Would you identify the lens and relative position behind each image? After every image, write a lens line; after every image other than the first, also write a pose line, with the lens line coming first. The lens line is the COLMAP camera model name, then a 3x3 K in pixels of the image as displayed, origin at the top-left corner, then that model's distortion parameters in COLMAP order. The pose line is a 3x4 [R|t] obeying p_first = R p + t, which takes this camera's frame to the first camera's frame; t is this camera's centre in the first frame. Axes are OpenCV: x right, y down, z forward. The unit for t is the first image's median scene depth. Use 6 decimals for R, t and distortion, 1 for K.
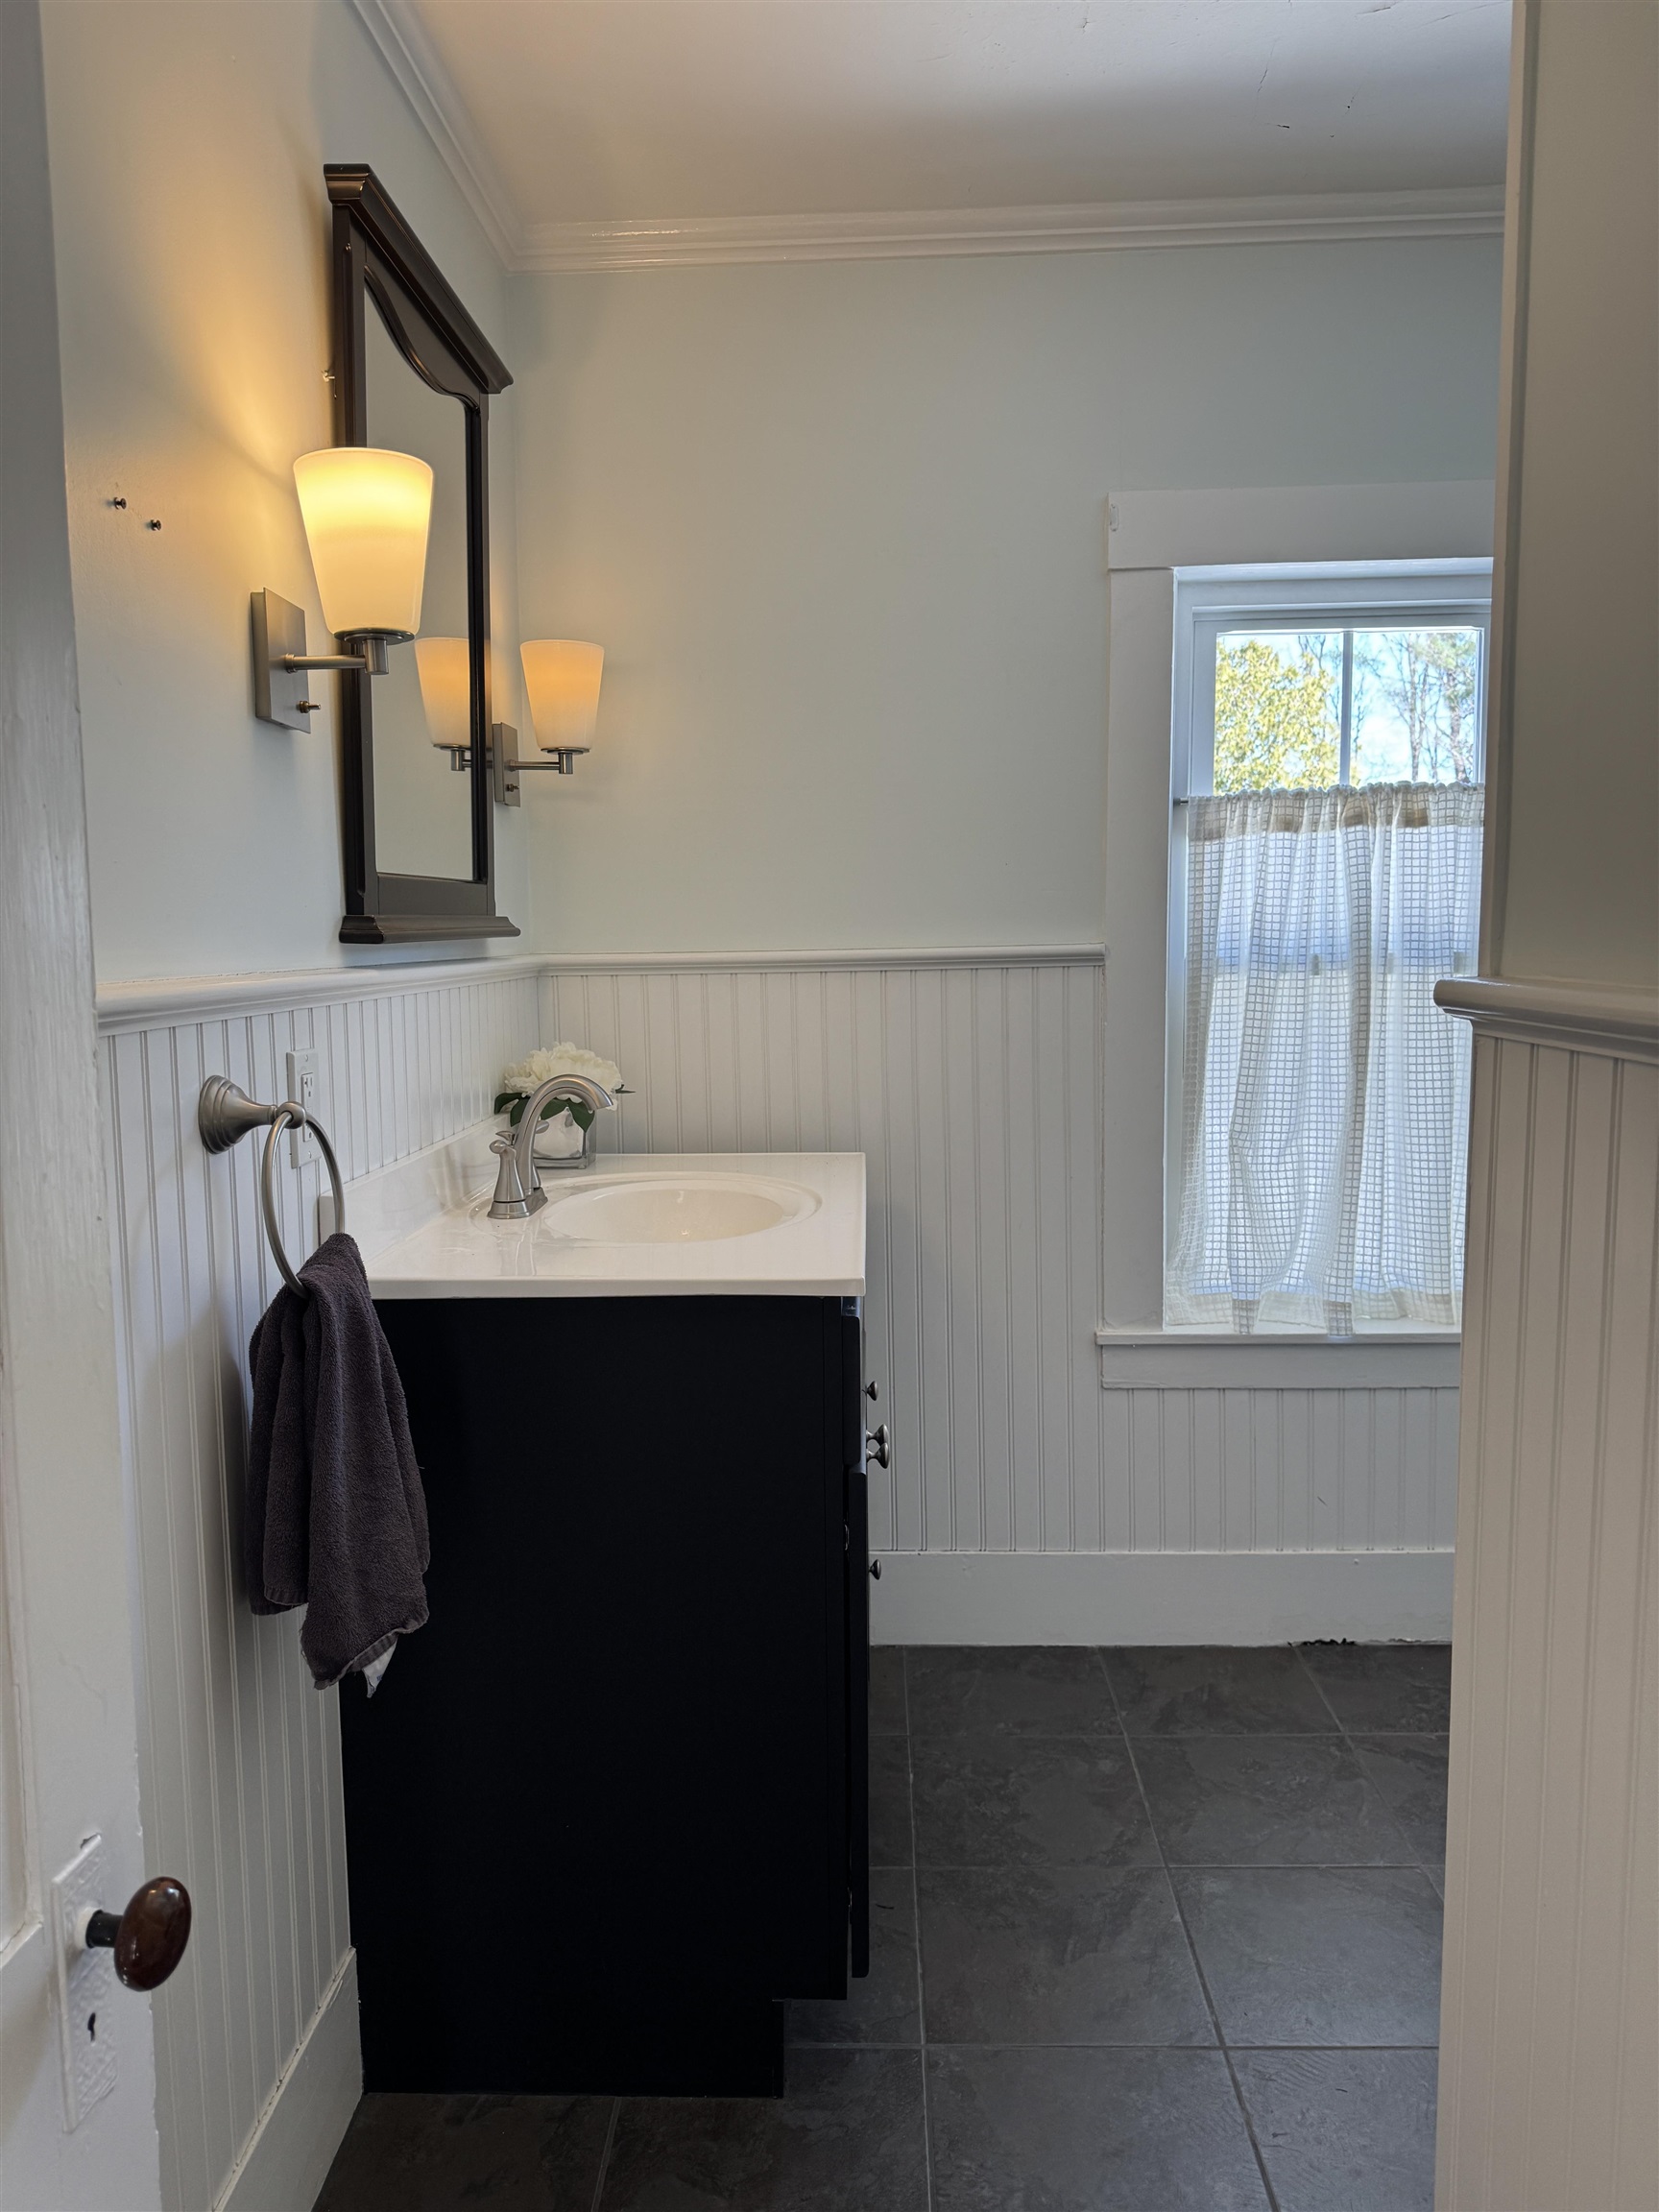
lens RADIAL K [[1560.9, 0, 754.2], [0, 1560.9, 1107.1], [0, 0, 1]] dist [0.080881, -0.061480]
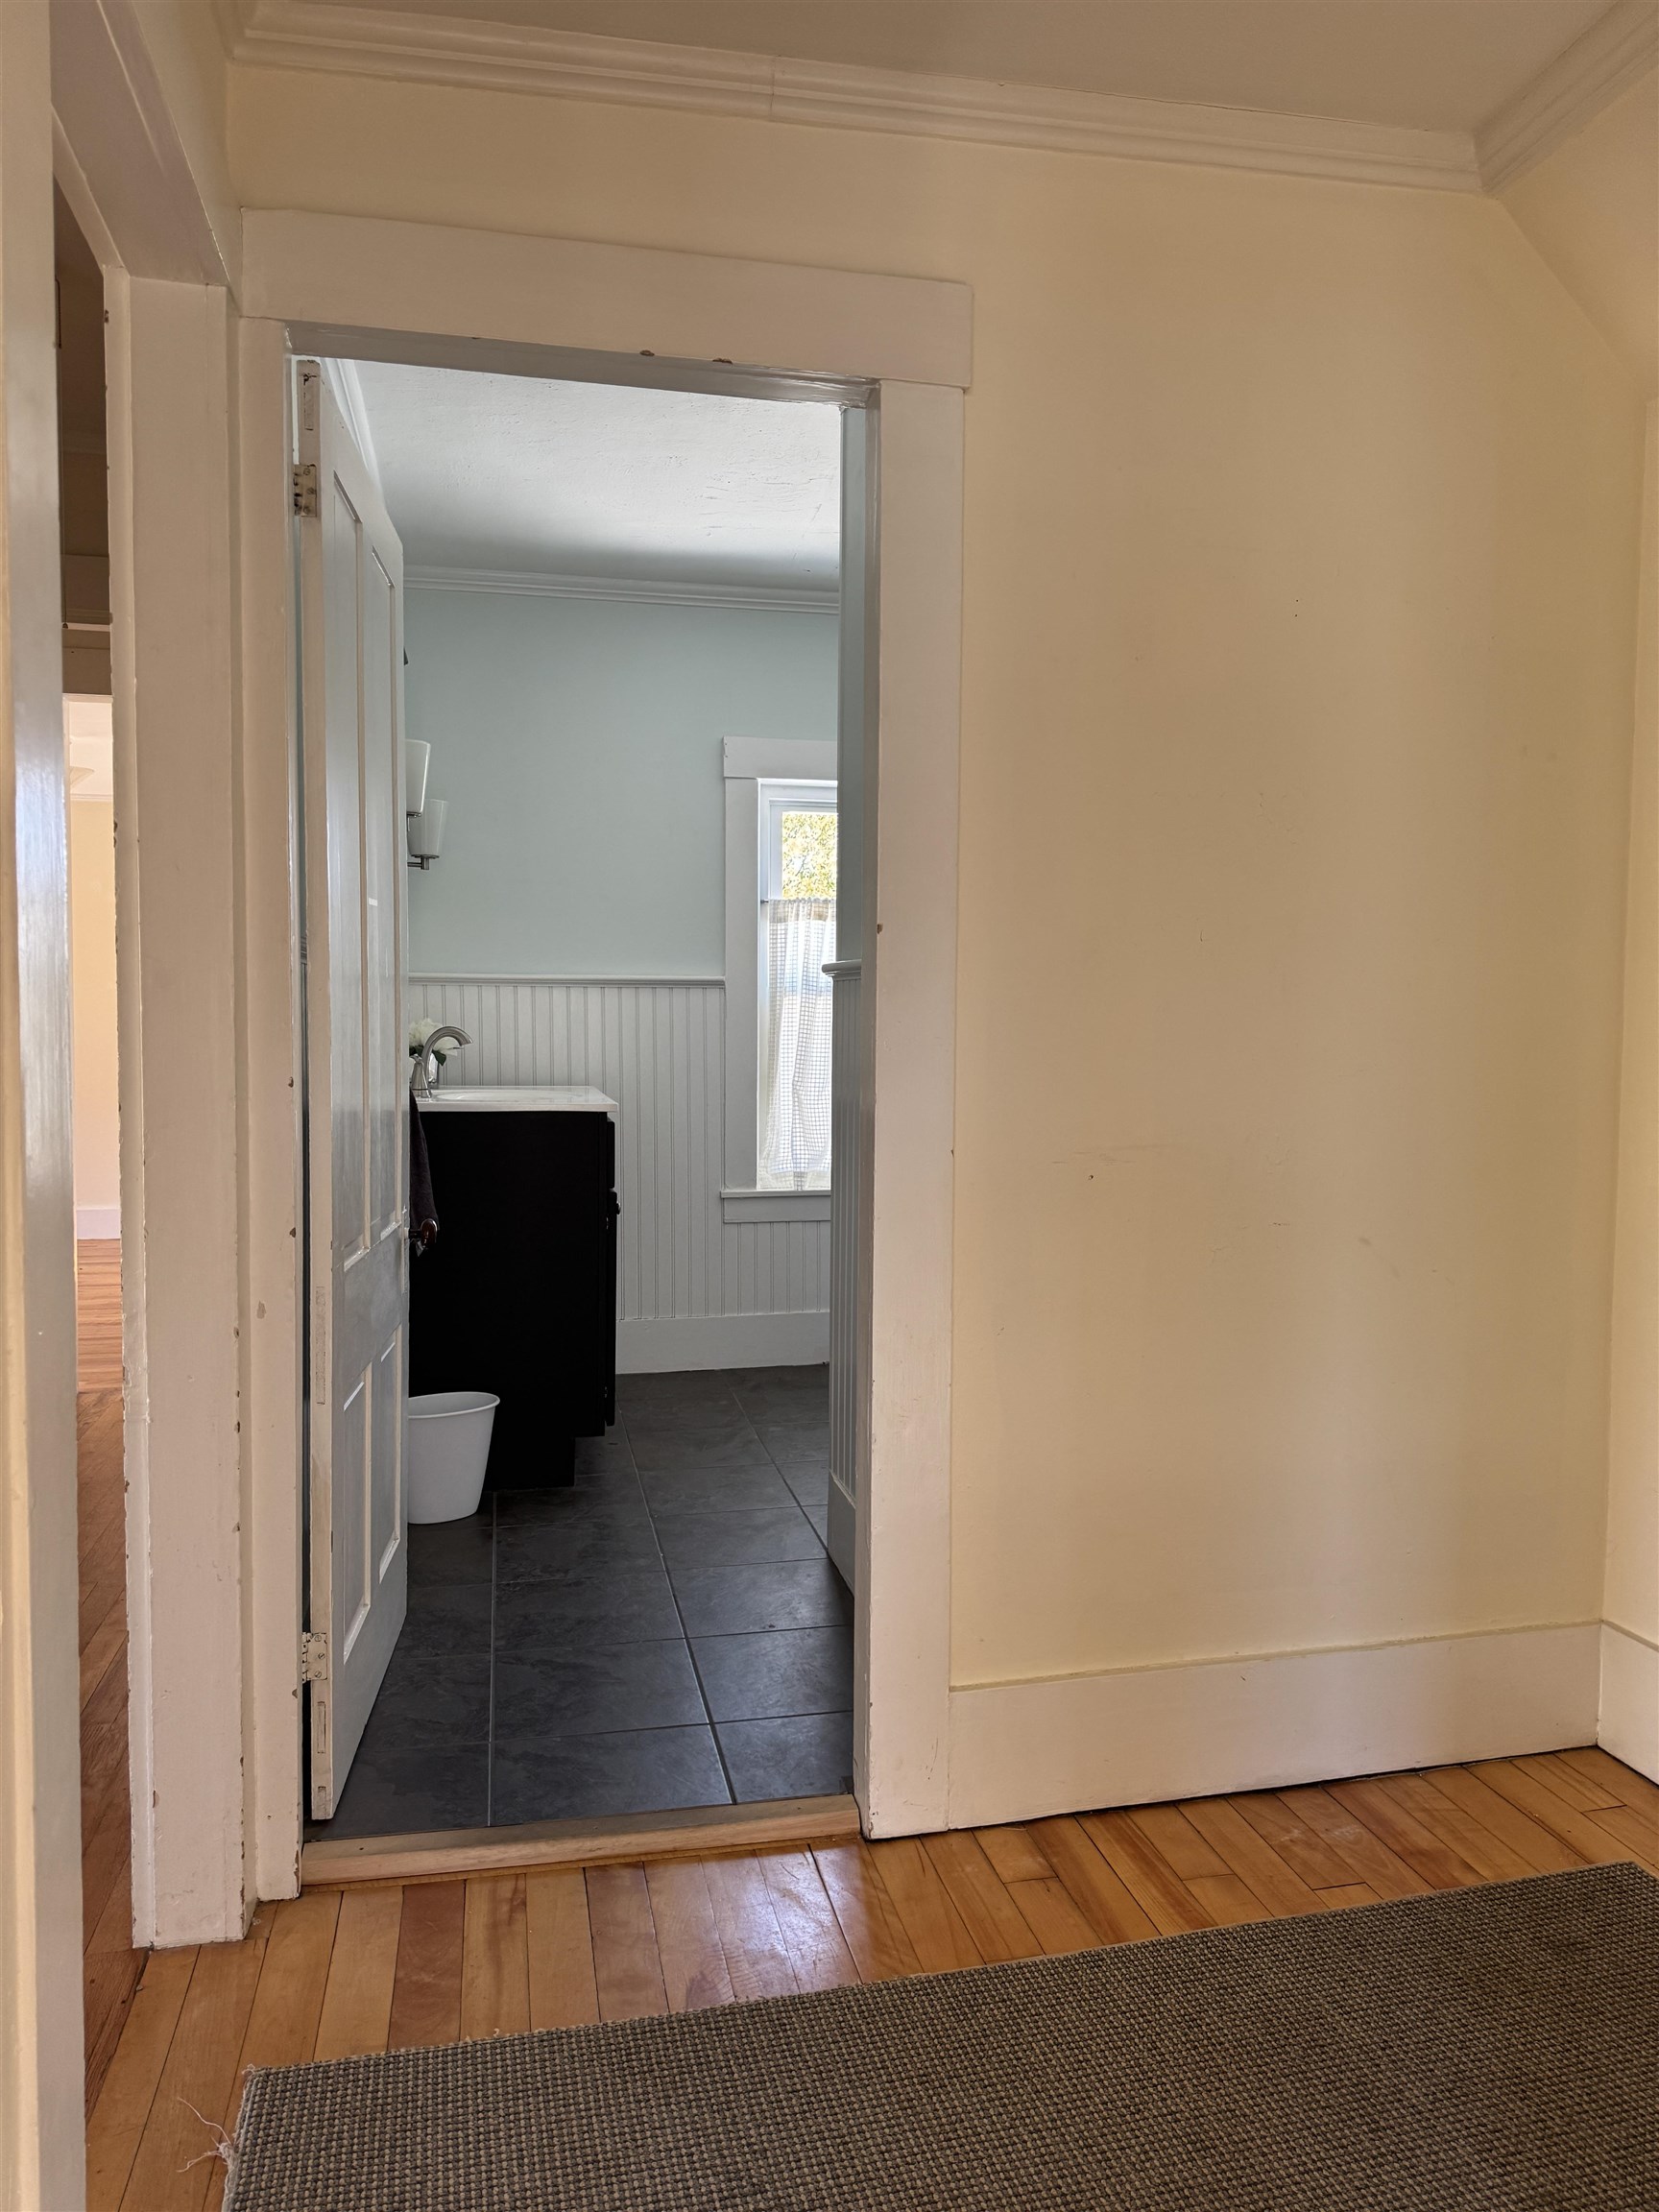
lens RADIAL K [[1560.9, 0, 754.2], [0, 1560.9, 1107.1], [0, 0, 1]] dist [0.080881, -0.061480]
pose [[0.973631, 0.011209, 0.227853, -0.155686], [0.001506, 0.998455, -0.055552, 0.148490], [-0.228123, 0.054430, 0.972110, -0.764465]]
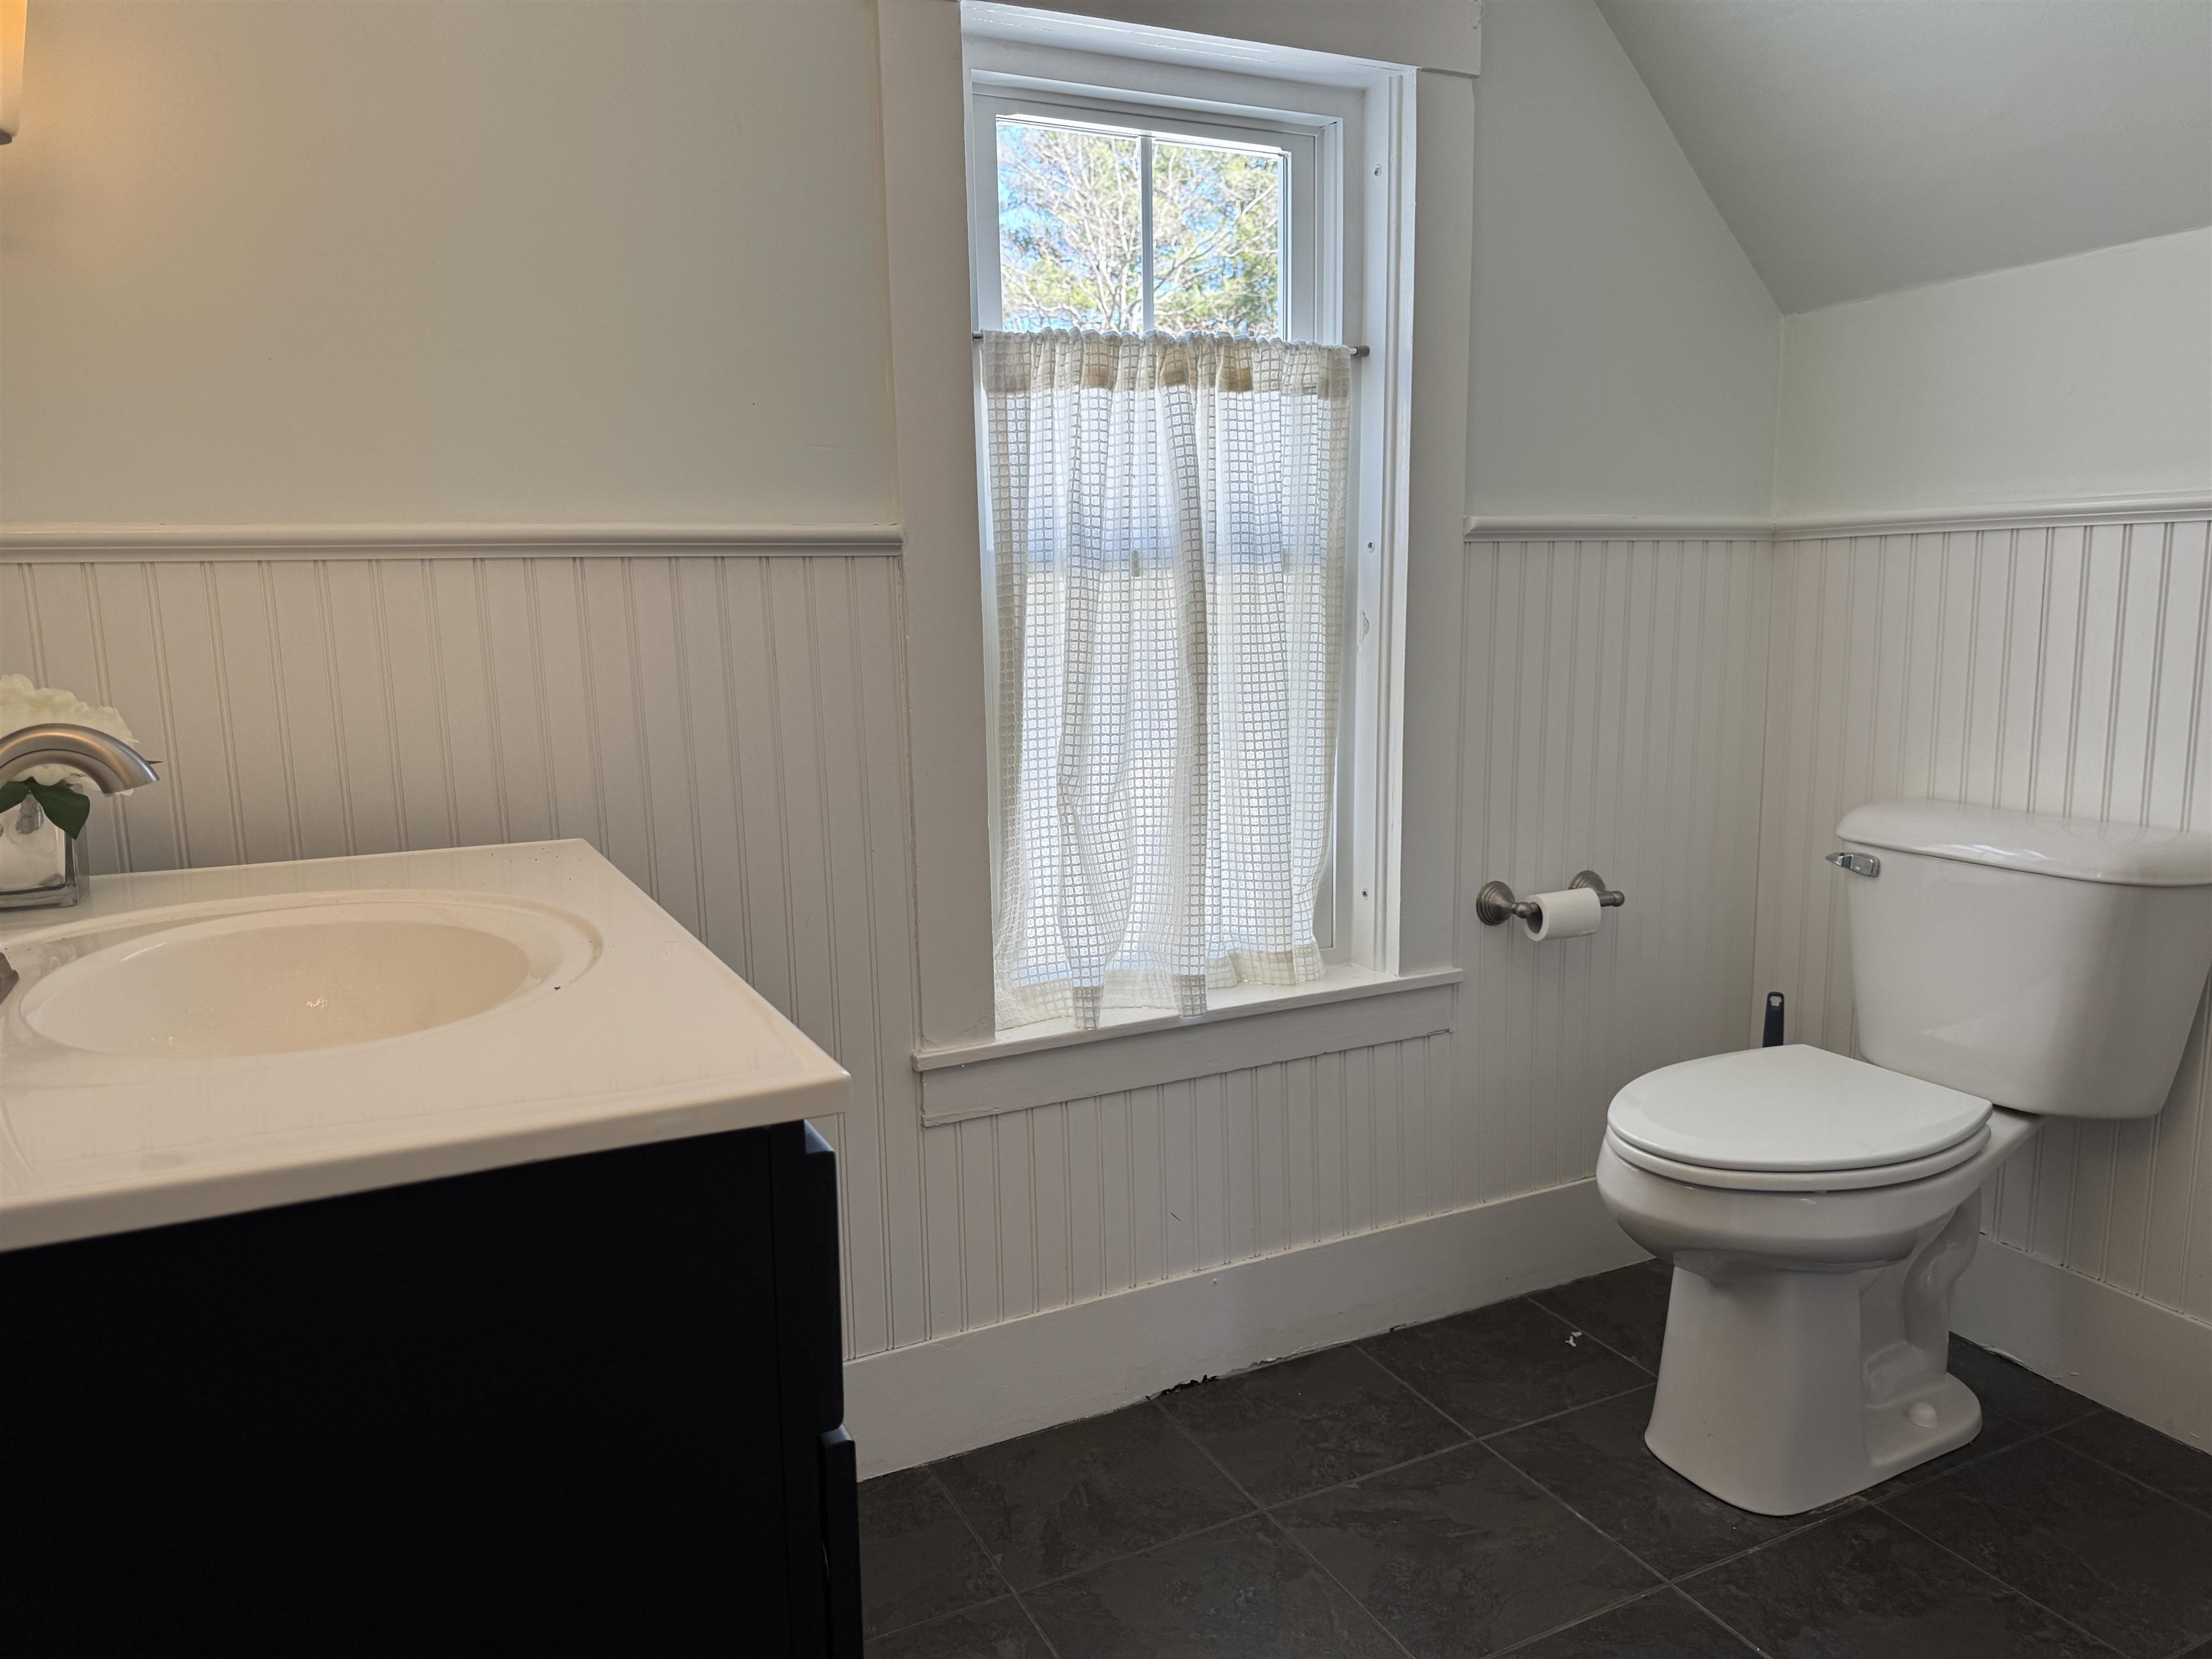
lens RADIAL K [[1566.5, 0, 1108.6], [0, 1566.5, 845.5], [0, 0, 1]] dist [0.159088, -0.255910]
pose [[0.864520, -0.077786, 0.496543, -0.066533], [0.056268, 0.996720, 0.058173, 0.006047], [-0.499439, -0.022352, 0.866060, 0.312586]]
